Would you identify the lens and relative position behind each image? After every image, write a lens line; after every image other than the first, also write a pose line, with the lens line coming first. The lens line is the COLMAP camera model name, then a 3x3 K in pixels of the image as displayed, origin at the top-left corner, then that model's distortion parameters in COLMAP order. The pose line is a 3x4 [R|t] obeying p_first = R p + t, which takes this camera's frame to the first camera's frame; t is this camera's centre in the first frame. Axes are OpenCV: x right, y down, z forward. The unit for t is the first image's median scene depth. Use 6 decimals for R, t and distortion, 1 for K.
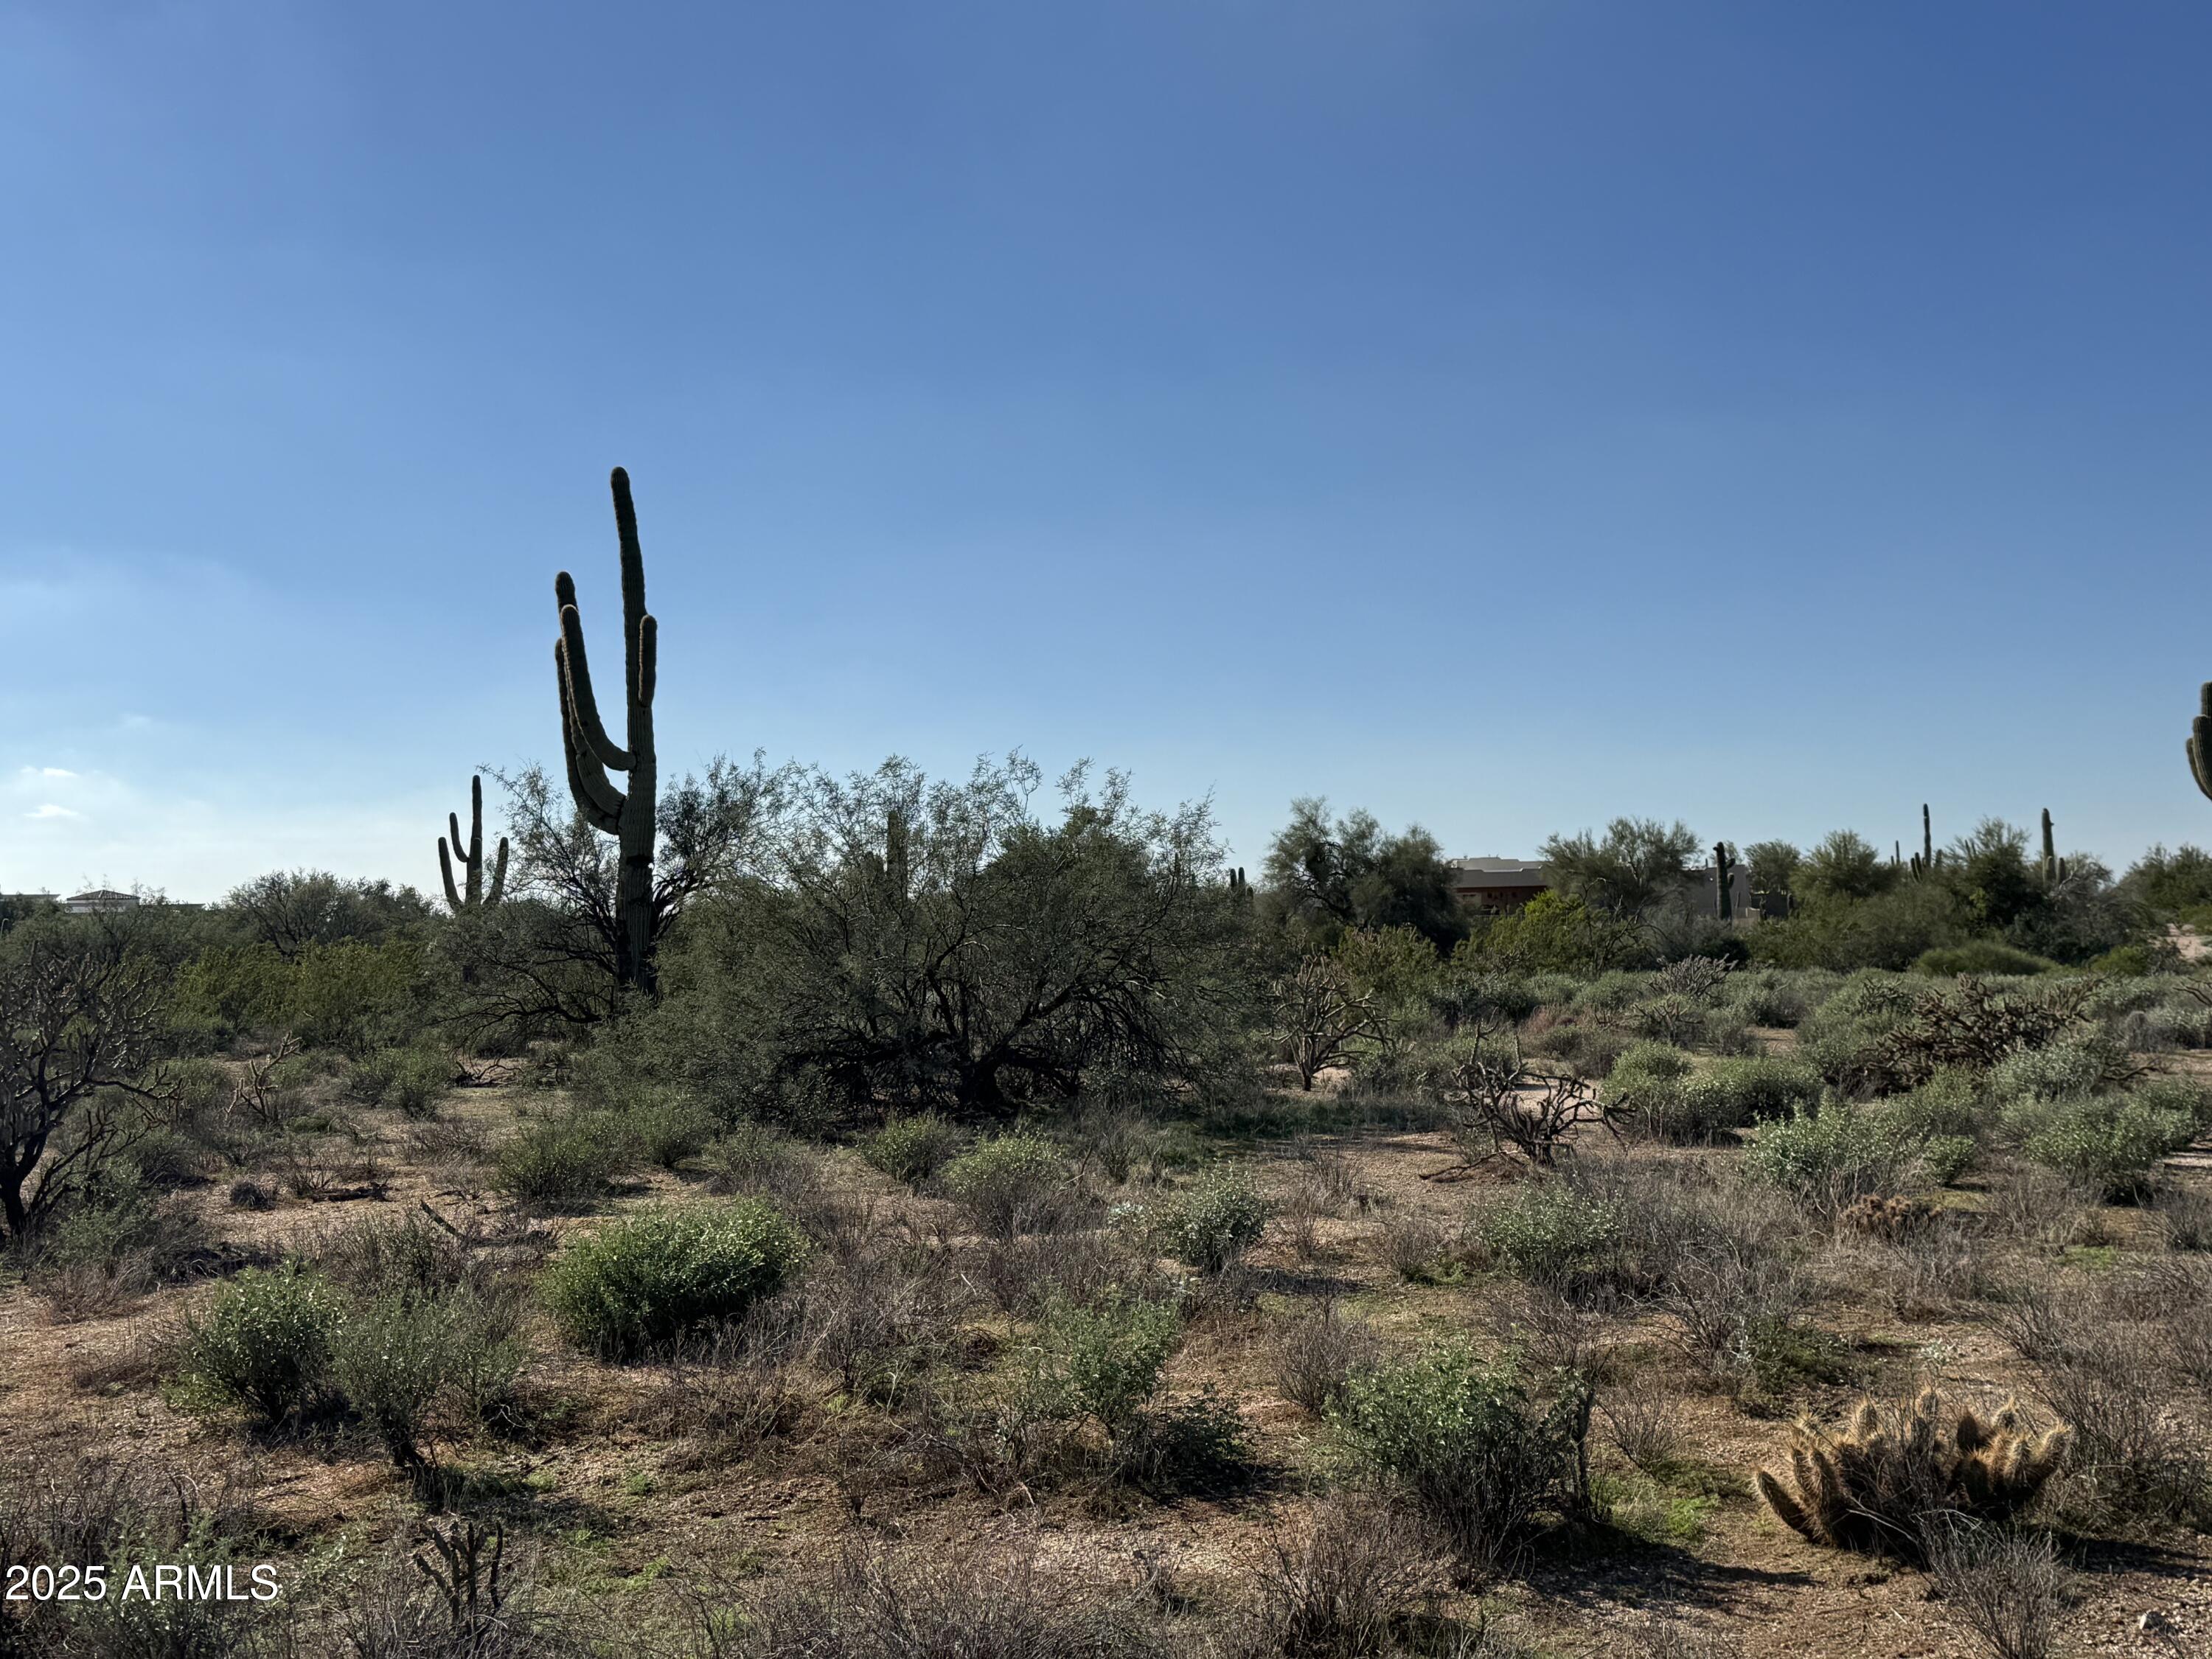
lens RADIAL K [[2458.9, 0, 1104.0], [0, 2458.9, 823.9], [0, 0, 1]] dist [0.132064, 0.000000]
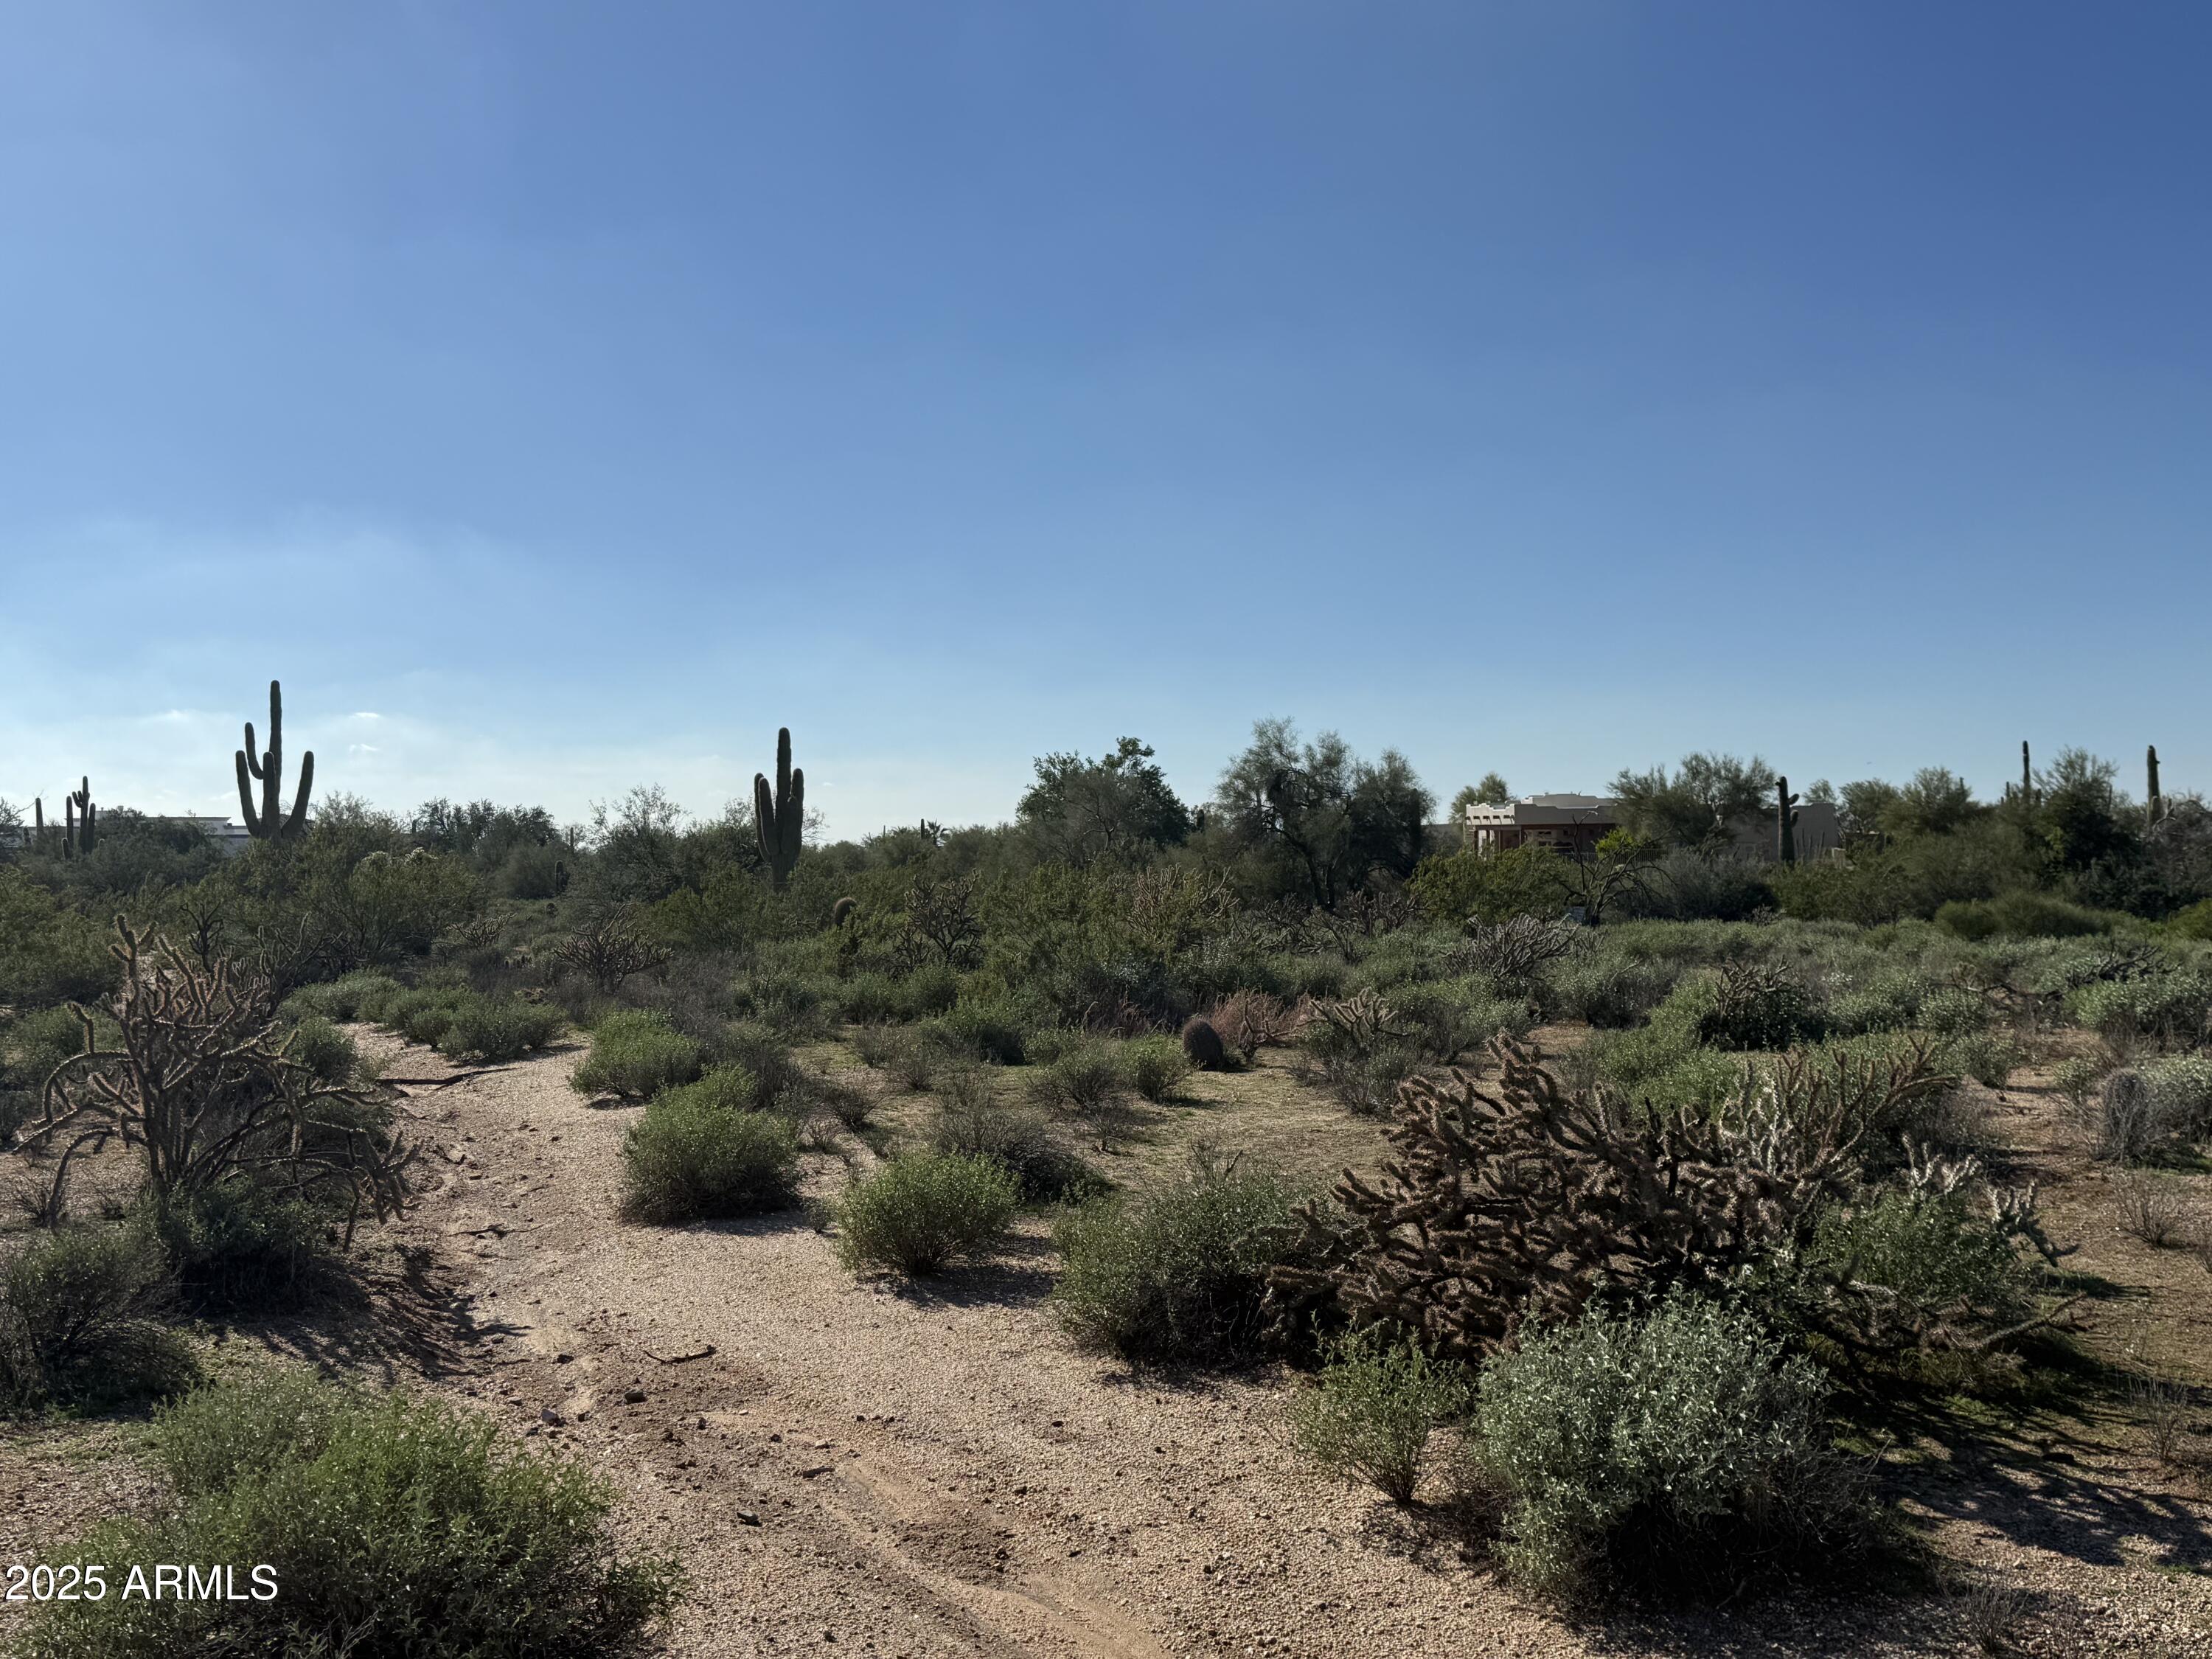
lens RADIAL K [[2206.6, 0, 1093.8], [0, 2206.6, 840.2], [0, 0, 1]] dist [0.106217, 0.000000]
pose [[0.996084, 0.010642, -0.087772, 0.079531], [-0.007684, 0.999394, 0.033962, 0.005797], [0.088080, -0.033154, 0.995562, 0.174460]]
